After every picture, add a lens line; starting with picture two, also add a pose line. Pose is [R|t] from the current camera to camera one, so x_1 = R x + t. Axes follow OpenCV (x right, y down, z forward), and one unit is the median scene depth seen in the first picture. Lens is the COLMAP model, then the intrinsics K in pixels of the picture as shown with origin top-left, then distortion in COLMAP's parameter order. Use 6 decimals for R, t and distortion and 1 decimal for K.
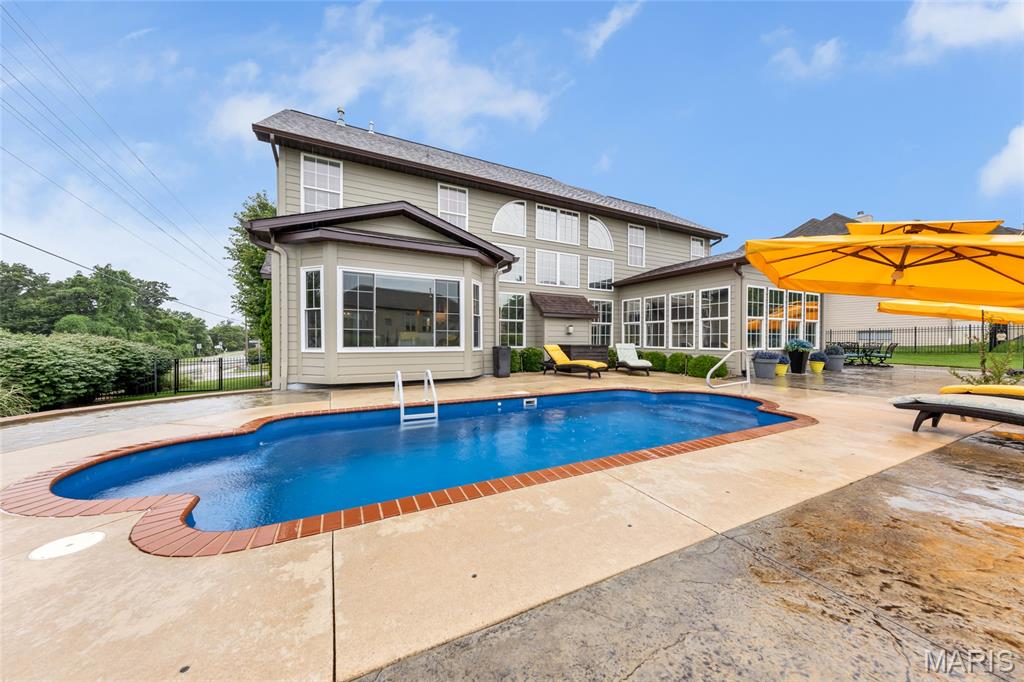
lens RADIAL K [[340.3, 0, 494.2], [0, 340.3, 341.6], [0, 0, 1]] dist [-0.001394, -0.000093]
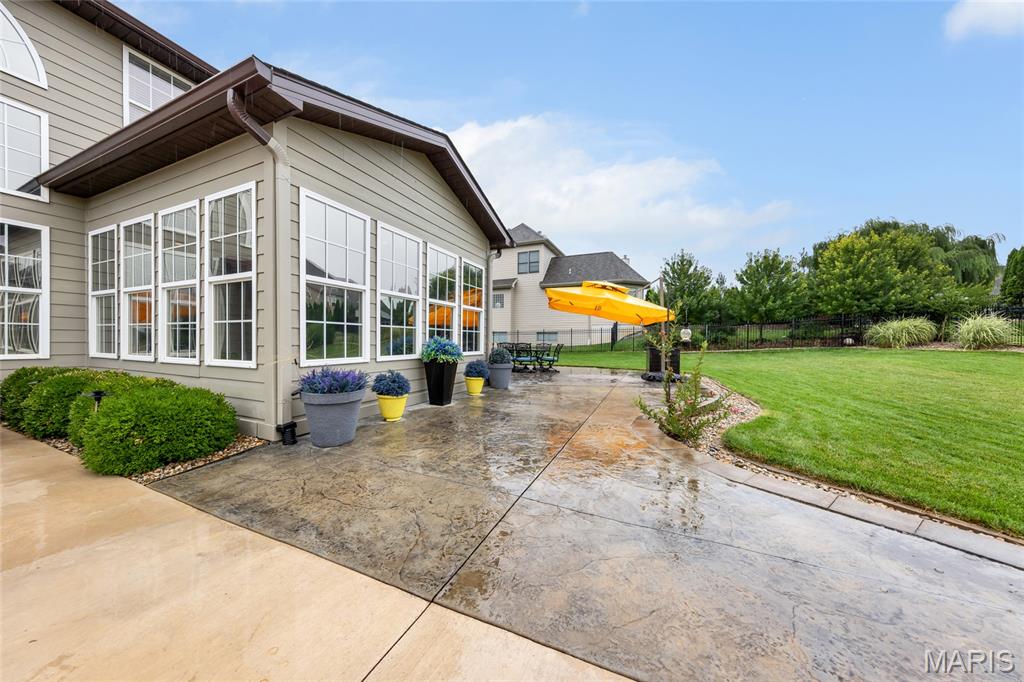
lens RADIAL K [[340.3, 0, 494.2], [0, 340.3, 341.6], [0, 0, 1]] dist [-0.001394, -0.000093]
pose [[0.774152, 0.002237, 0.632995, 0.559814], [-0.003820, 0.999992, 0.001138, -0.002549], [-0.632988, -0.003299, 0.774155, 0.488724]]
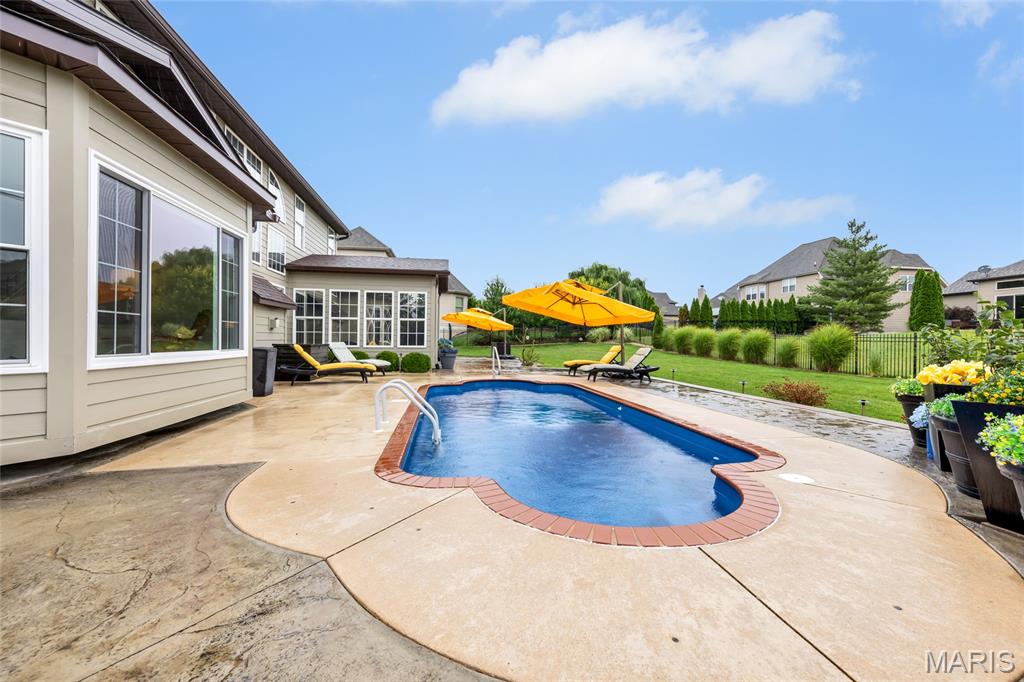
lens RADIAL K [[431.9, 0, 507.9], [0, 431.9, 340.1], [0, 0, 1]] dist [-0.000193, -0.000024]
pose [[0.285455, 0.000180, 0.958392, -0.545940], [0.001599, 0.999999, -0.000664, 0.000349], [-0.958391, 0.001722, 0.285455, 0.266628]]
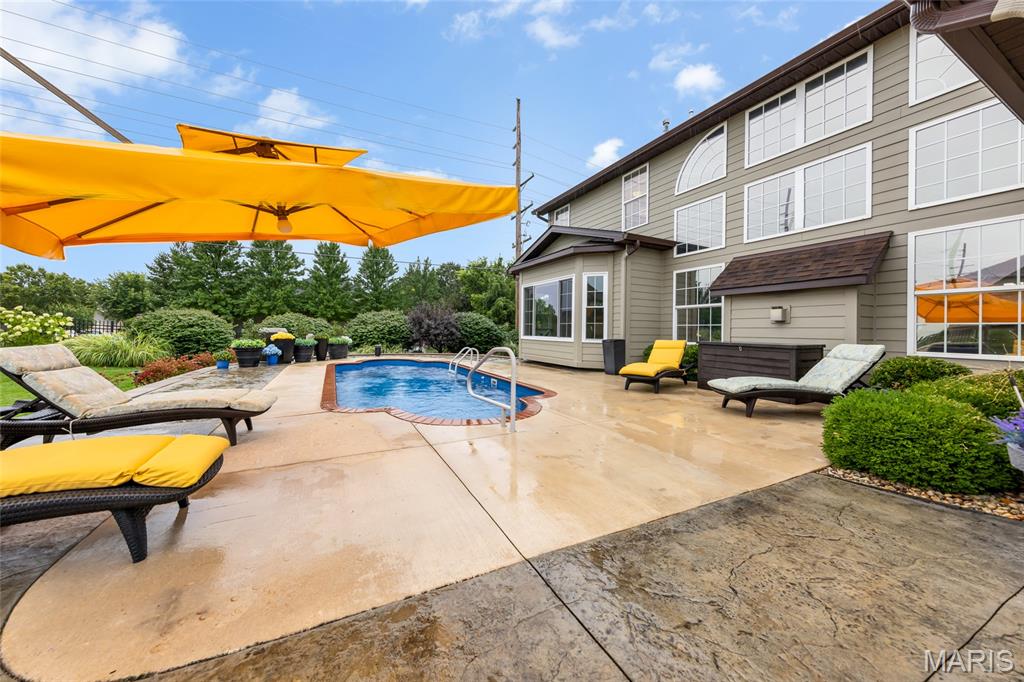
lens RADIAL K [[346.4, 0, 499.0], [0, 346.4, 326.2], [0, 0, 1]] dist [-0.001482, -0.000104]
pose [[-0.006036, -0.014027, -0.999883, 0.778110], [-0.022961, 0.999640, -0.013885, -0.001073], [0.999718, 0.022875, -0.006356, 0.592358]]
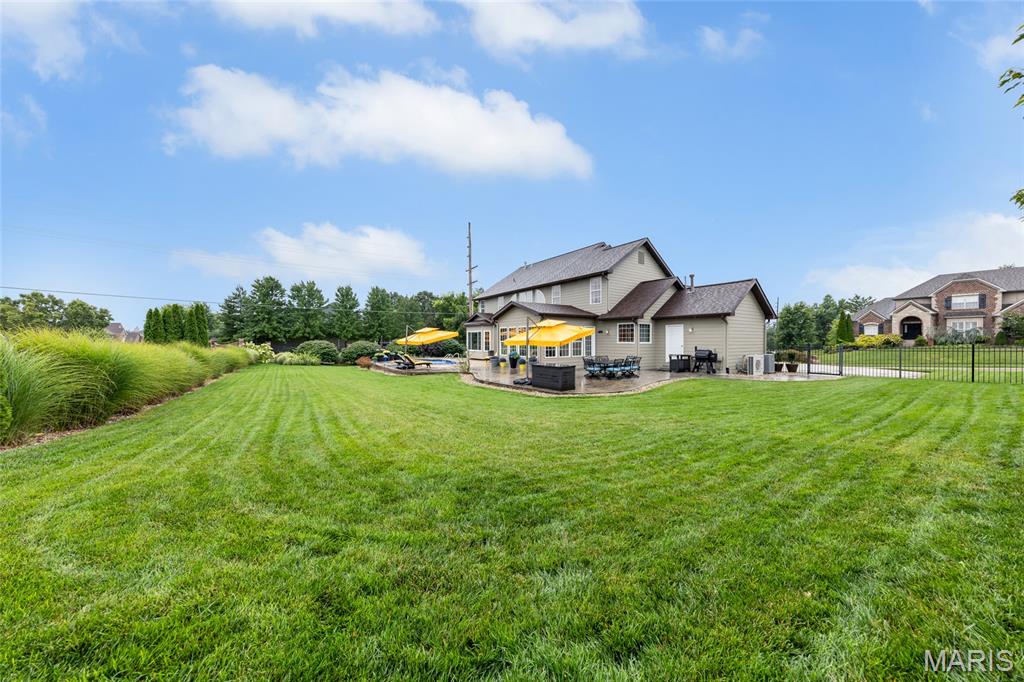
lens RADIAL K [[340.3, 0, 494.2], [0, 340.3, 341.6], [0, 0, 1]] dist [-0.001394, -0.000093]
pose [[0.070549, 0.001273, -0.997508, 2.623004], [-0.003013, 0.999995, 0.001063, -0.060176], [0.997504, 0.002931, 0.070552, 0.680453]]
